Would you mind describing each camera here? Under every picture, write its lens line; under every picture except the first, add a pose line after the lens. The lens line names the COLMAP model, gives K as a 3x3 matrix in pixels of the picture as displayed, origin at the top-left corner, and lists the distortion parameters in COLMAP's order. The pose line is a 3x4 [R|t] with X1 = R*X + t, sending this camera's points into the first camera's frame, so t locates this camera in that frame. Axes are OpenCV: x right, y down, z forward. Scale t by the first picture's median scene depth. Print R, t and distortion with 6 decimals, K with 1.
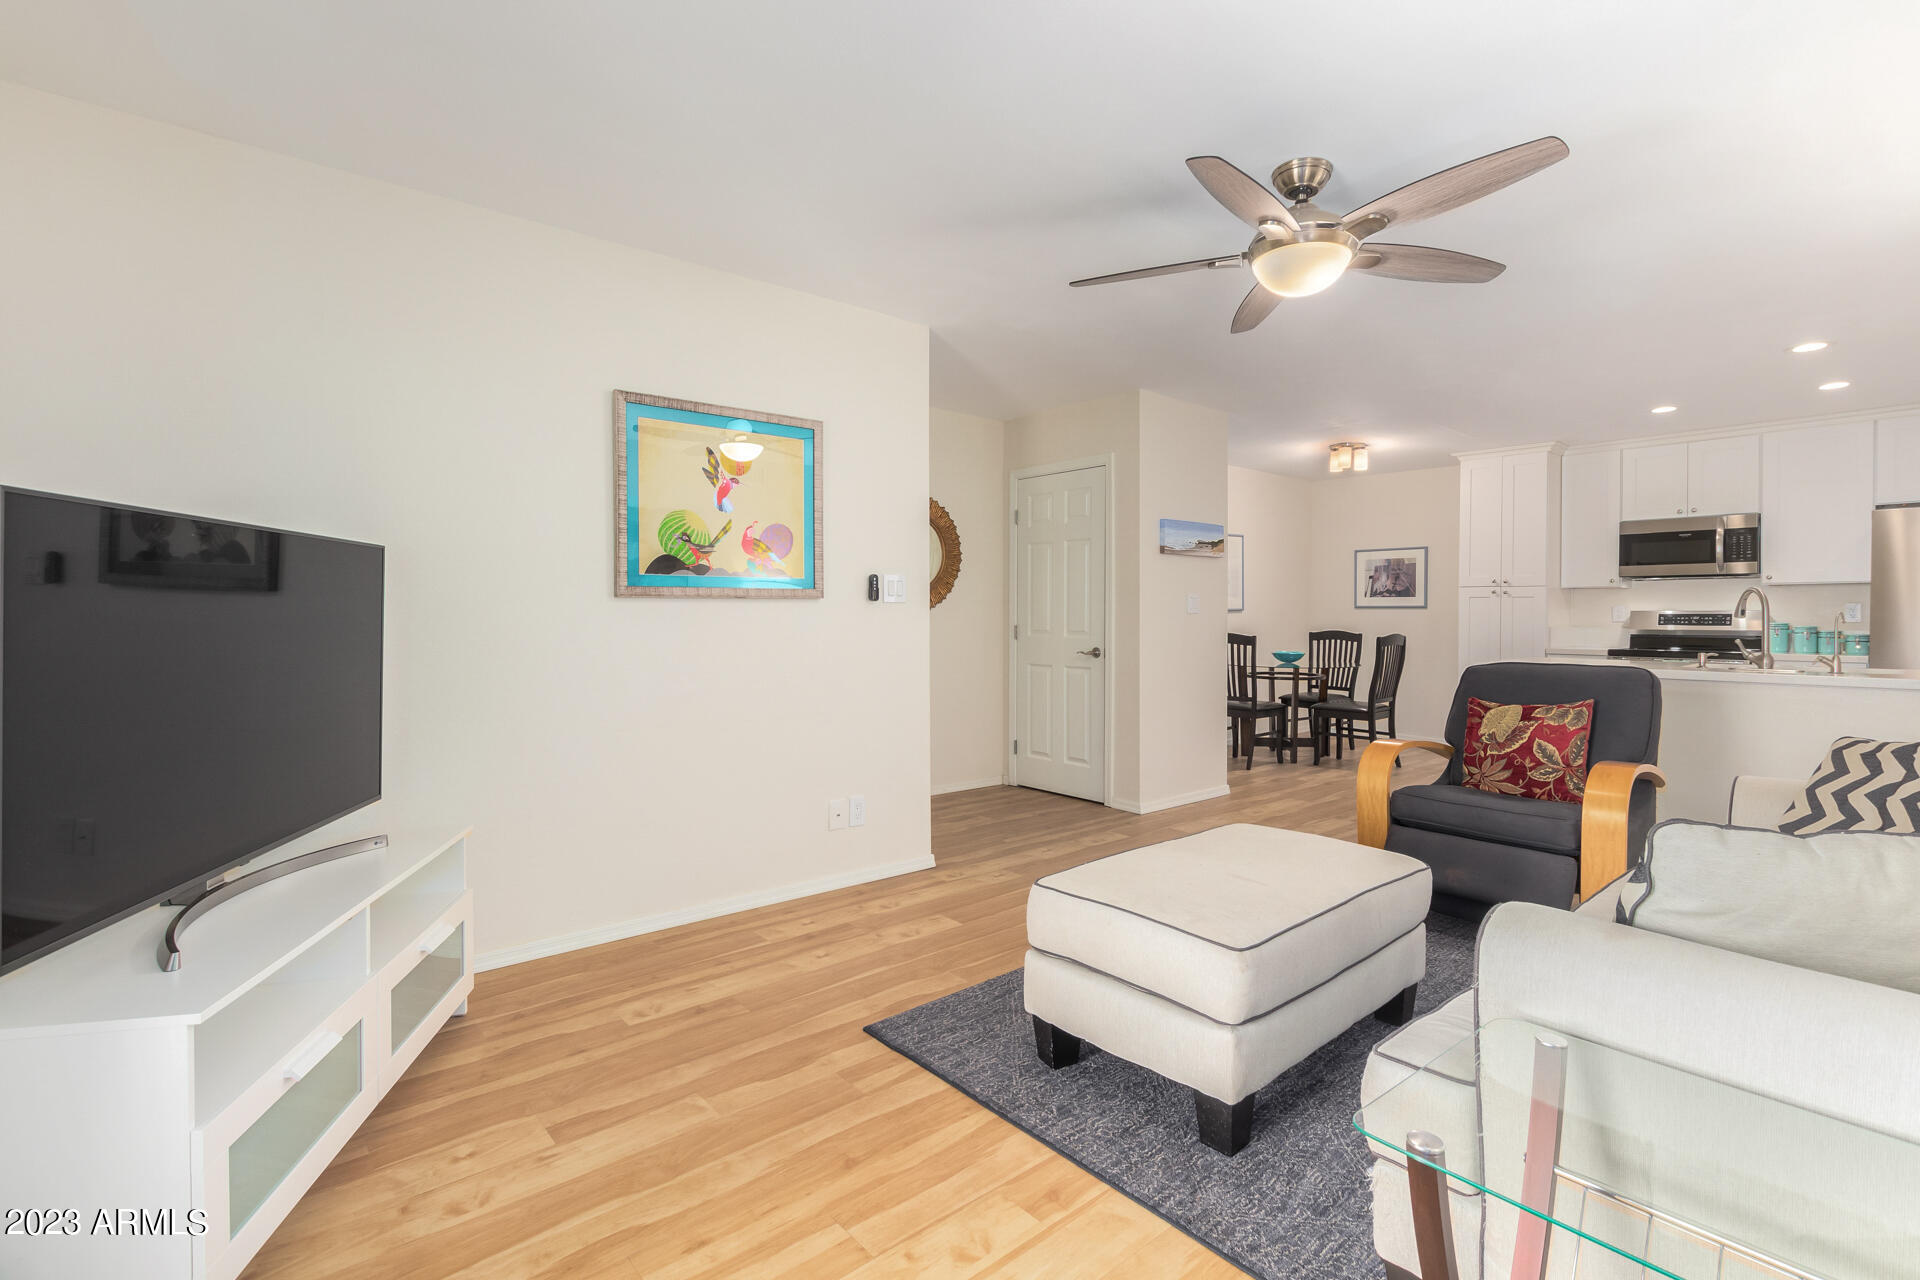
lens RADIAL K [[876.9, 0, 982.5], [0, 876.9, 624.1], [0, 0, 1]] dist [0.006229, -0.000861]
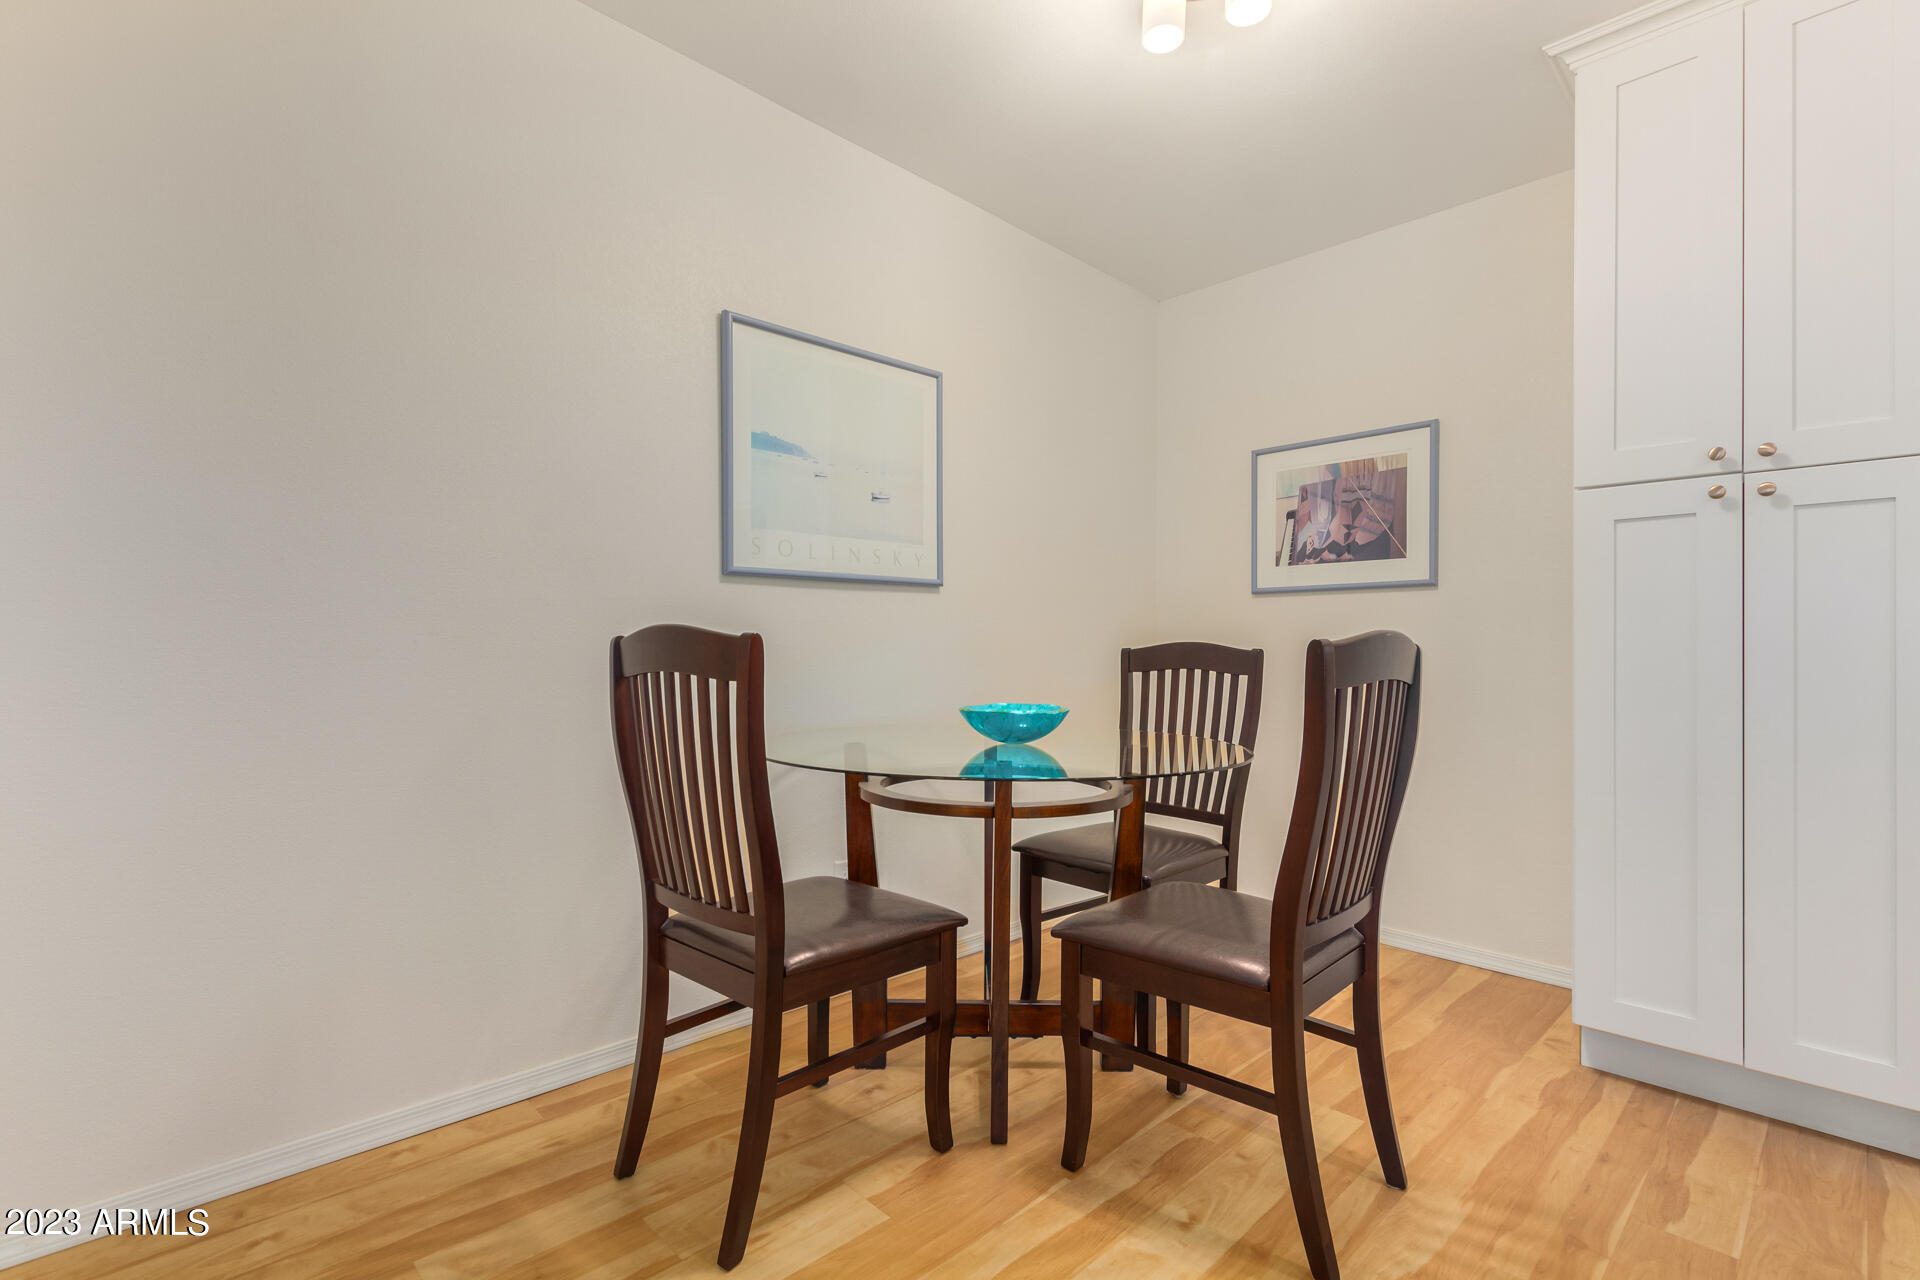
lens RADIAL K [[876.9, 0, 973.7], [0, 876.9, 653.8], [0, 0, 1]] dist [0.006229, -0.000861]
pose [[0.998014, 0.005466, 0.062755, 0.570707], [-0.004389, 0.999841, -0.017287, 0.034868], [-0.062839, 0.016977, 0.997879, 1.275497]]
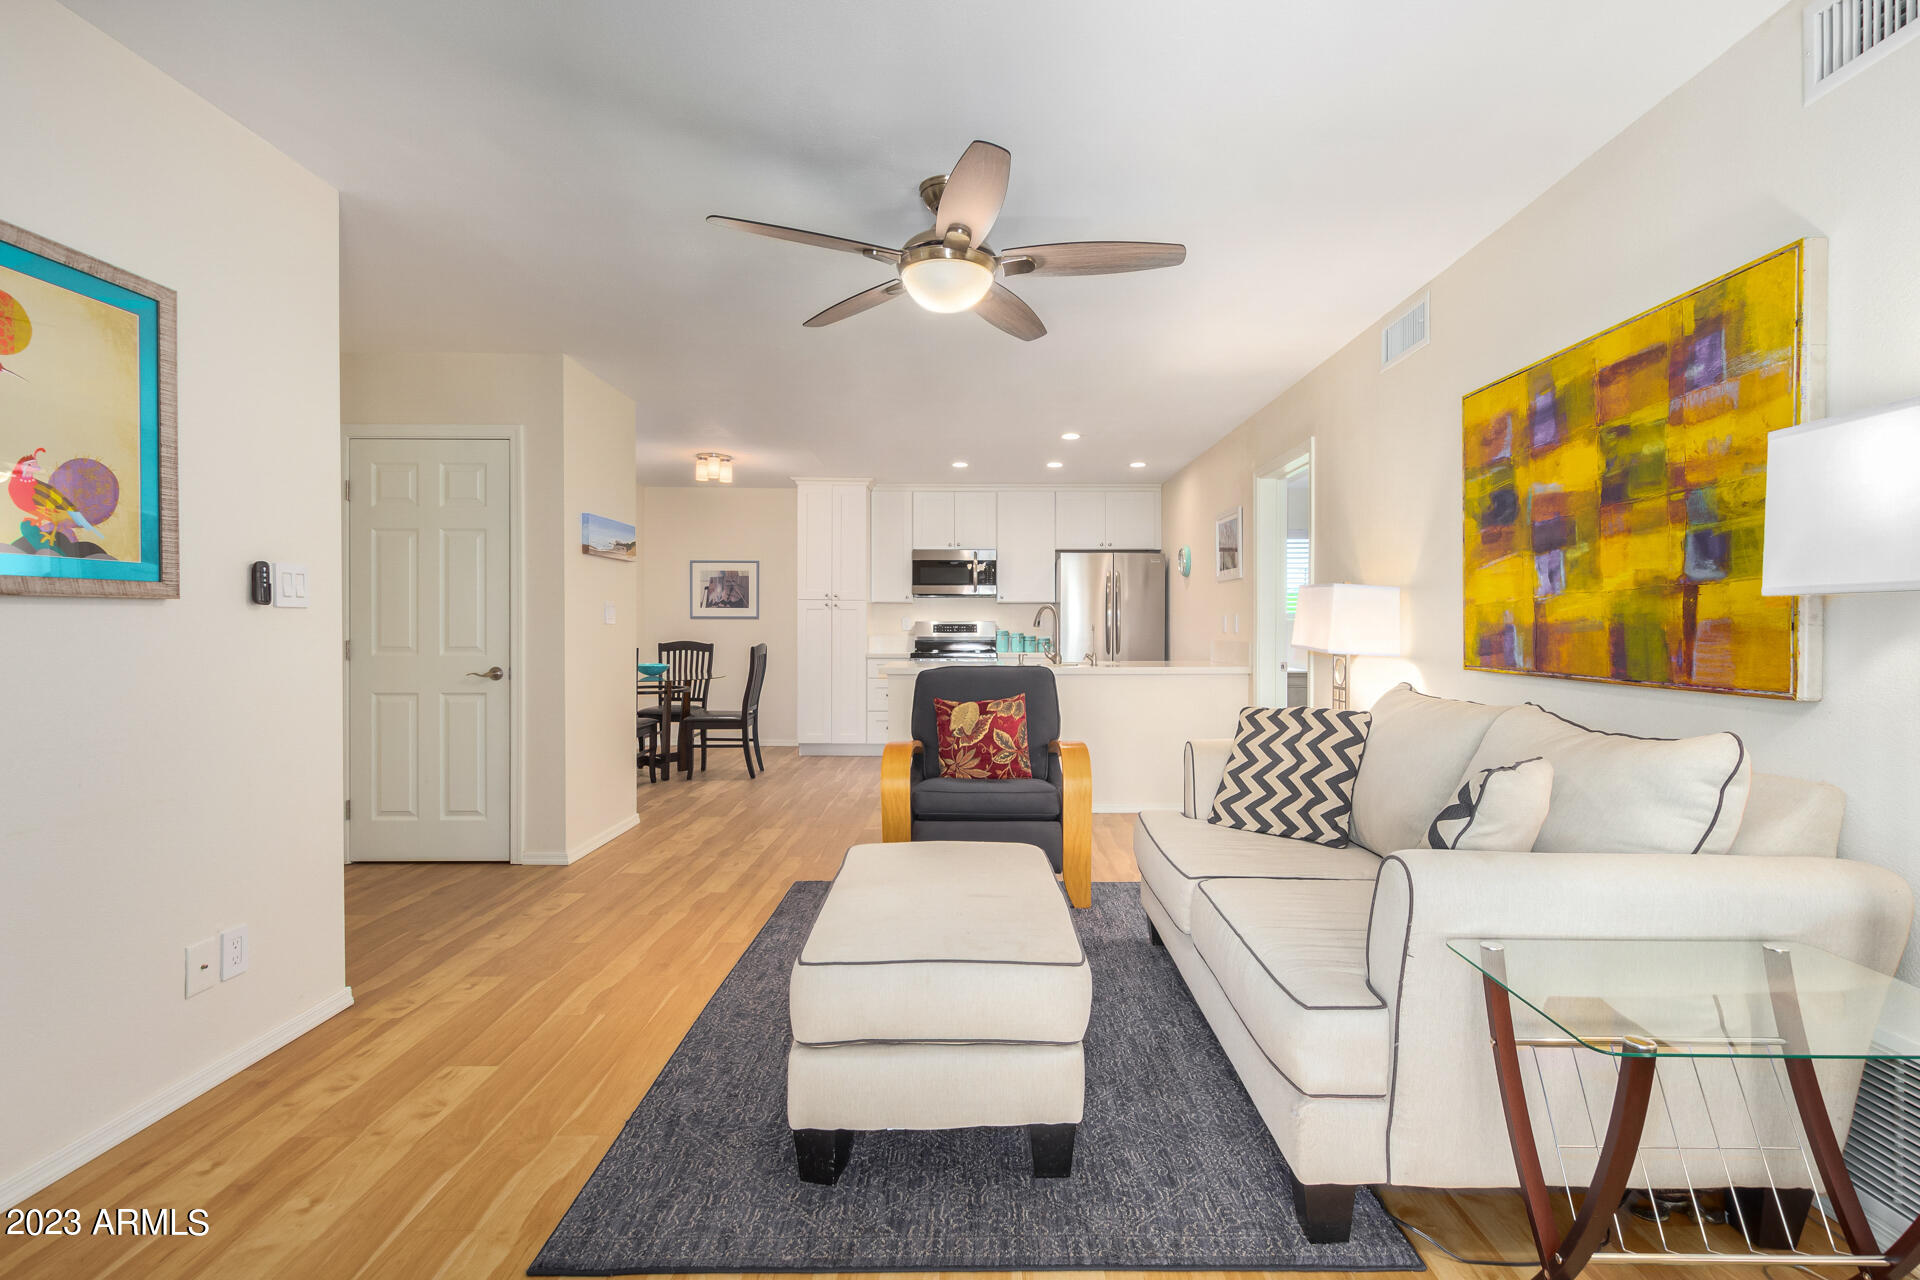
lens RADIAL K [[876.9, 0, 977.6], [0, 876.9, 634.3], [0, 0, 1]] dist [0.006229, -0.000861]
pose [[0.656243, -0.009654, 0.754488, -0.245289], [0.009086, 0.999947, 0.004891, -0.003905], [-0.754495, 0.003646, 0.656296, 0.200629]]
